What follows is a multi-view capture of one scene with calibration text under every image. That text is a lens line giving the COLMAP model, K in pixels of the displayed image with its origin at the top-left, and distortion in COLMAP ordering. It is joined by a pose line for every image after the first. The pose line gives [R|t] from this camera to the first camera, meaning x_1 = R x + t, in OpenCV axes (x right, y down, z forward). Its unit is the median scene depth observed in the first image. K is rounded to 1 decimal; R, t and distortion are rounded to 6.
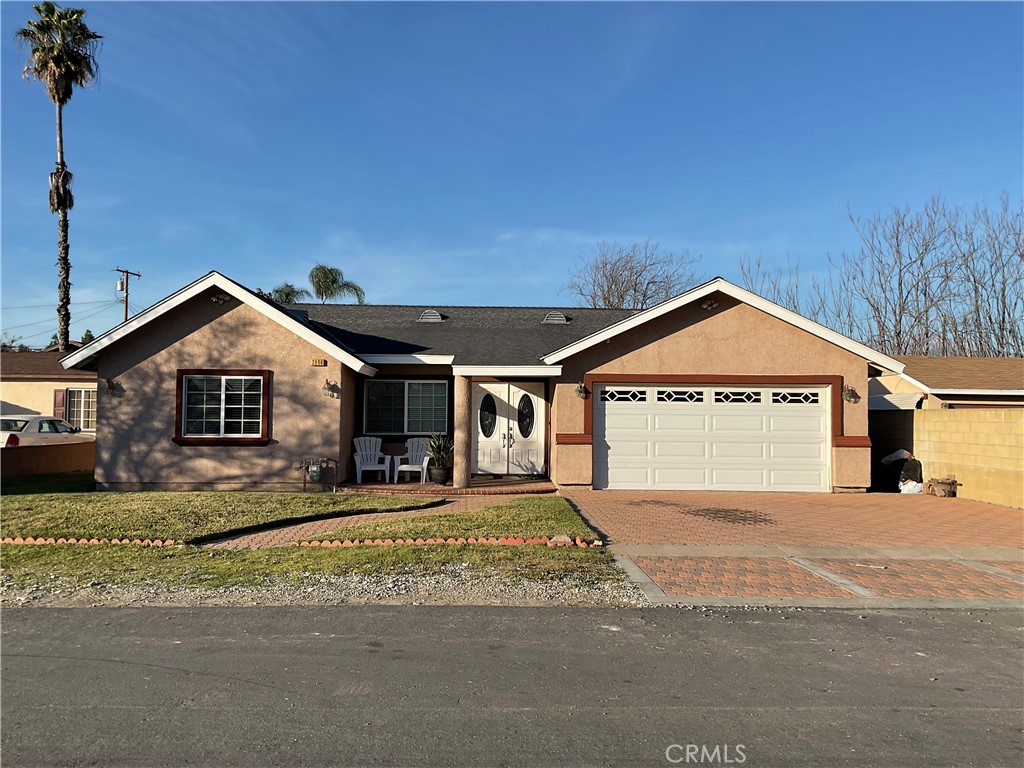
lens RADIAL K [[842.1, 0, 521.6], [0, 842.1, 384.0], [0, 0, 1]] dist [0.088017, -0.144077]
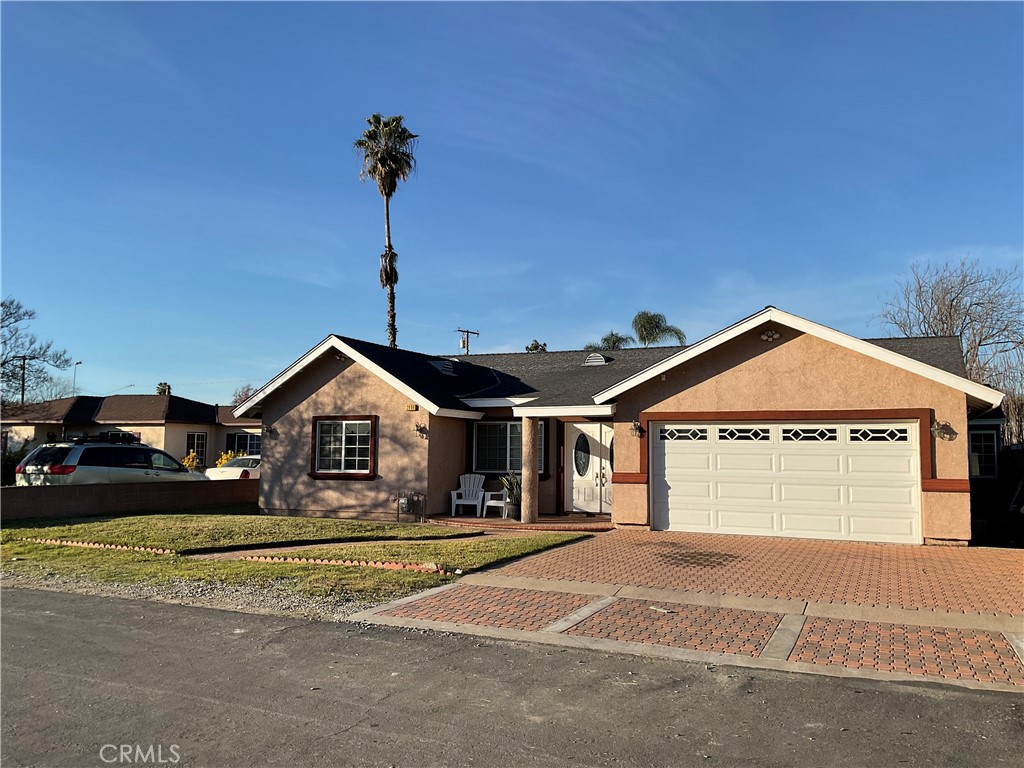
lens RADIAL K [[842.1, 0, 514.4], [0, 842.1, 386.2], [0, 0, 1]] dist [0.088017, -0.144077]
pose [[0.899248, -0.035023, -0.436035, 0.377502], [0.014111, 0.998594, -0.051106, 0.005799], [0.437211, 0.039804, 0.898477, 0.037264]]
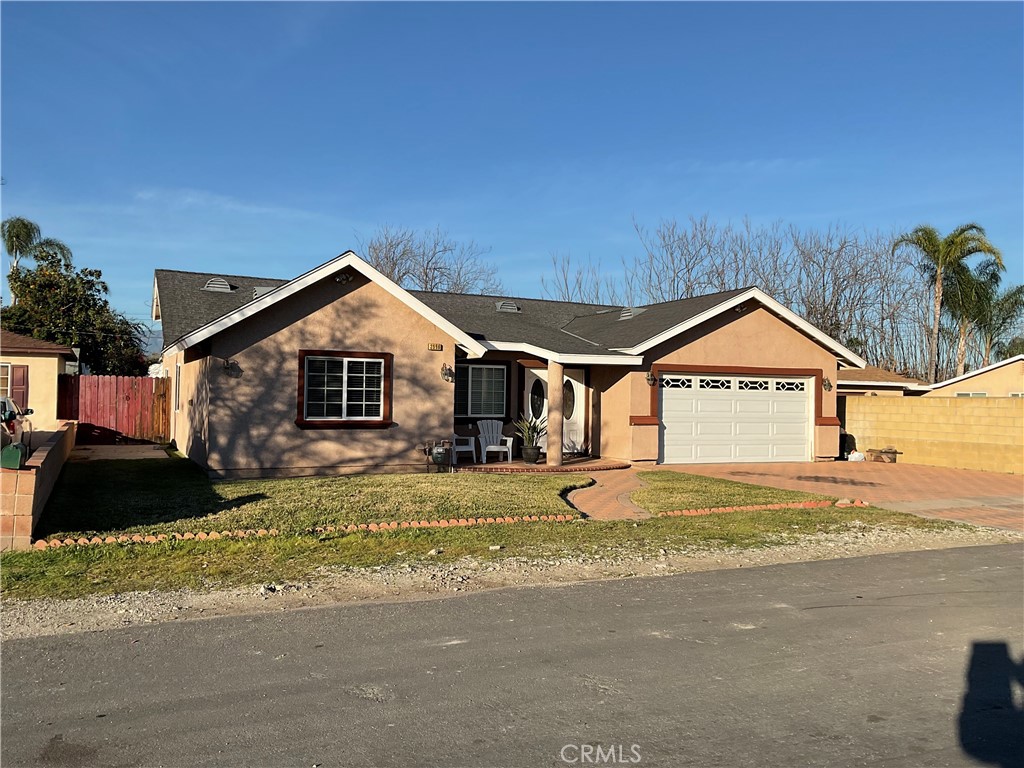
lens RADIAL K [[842.1, 0, 514.7], [0, 842.1, 381.1], [0, 0, 1]] dist [0.088017, -0.144077]
pose [[0.914052, 0.014522, 0.405338, -0.561938], [-0.023225, 0.999593, 0.016562, -0.002781], [-0.404932, -0.024553, 0.914017, 0.026220]]
